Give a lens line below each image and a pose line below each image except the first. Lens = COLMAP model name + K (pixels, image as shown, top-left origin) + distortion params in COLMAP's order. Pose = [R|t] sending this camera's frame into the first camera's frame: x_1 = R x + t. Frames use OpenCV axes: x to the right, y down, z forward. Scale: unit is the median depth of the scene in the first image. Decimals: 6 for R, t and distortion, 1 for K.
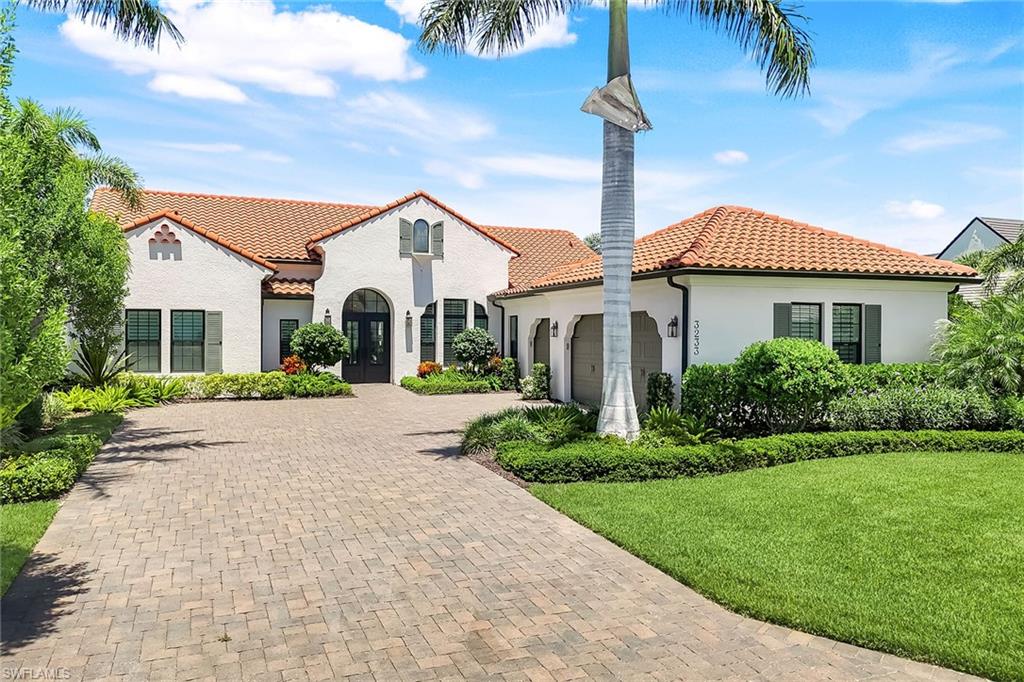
lens RADIAL K [[798.6, 0, 512.0], [0, 798.6, 341.0], [0, 0, 1]] dist [0.097842, -0.125555]
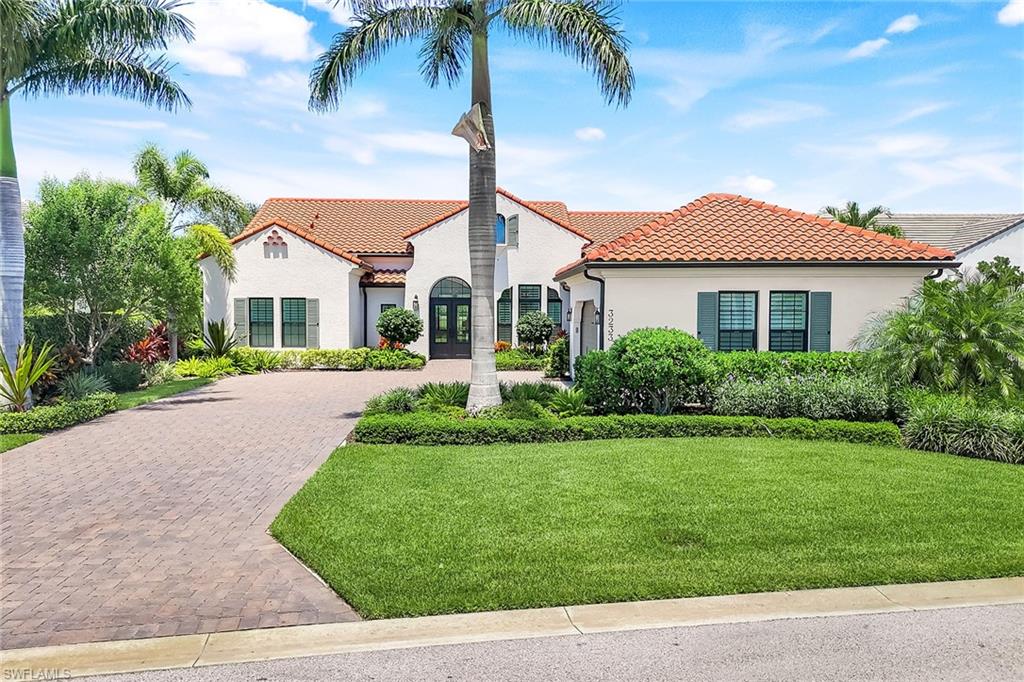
lens RADIAL K [[798.6, 0, 512.0], [0, 798.6, 341.0], [0, 0, 1]] dist [0.097842, -0.125555]
pose [[0.936590, 0.013693, -0.350159, 0.360128], [-0.002254, 0.999451, 0.033055, -0.013648], [0.350419, -0.030170, 0.936107, -0.051889]]
